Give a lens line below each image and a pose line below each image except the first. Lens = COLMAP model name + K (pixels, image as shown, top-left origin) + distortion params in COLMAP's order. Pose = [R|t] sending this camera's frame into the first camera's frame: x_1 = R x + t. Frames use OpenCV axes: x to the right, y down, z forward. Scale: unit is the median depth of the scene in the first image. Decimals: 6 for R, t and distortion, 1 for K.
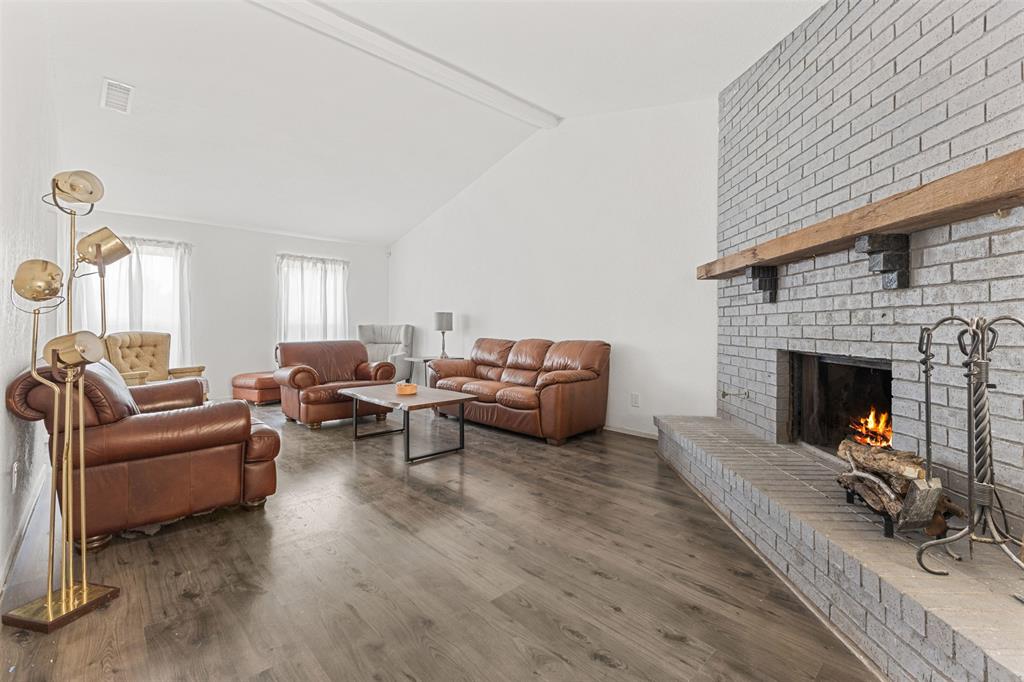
lens RADIAL K [[451.5, 0, 513.7], [0, 451.5, 329.6], [0, 0, 1]] dist [0.002723, 0.000466]
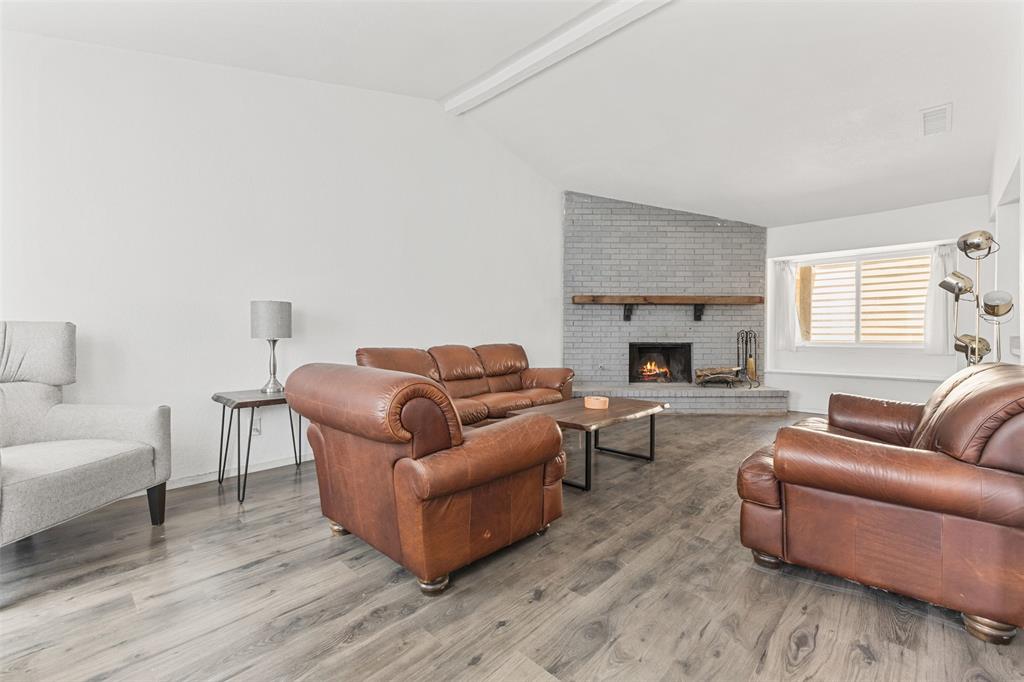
lens RADIAL K [[422.3, 0, 512.0], [0, 422.3, 341.0], [0, 0, 1]] dist [0.002257, 0.000076]
pose [[-0.075880, -0.024749, 0.996810, -1.552724], [0.003680, 0.999678, 0.025101, -0.016478], [-0.997110, 0.005572, -0.075765, 1.855291]]
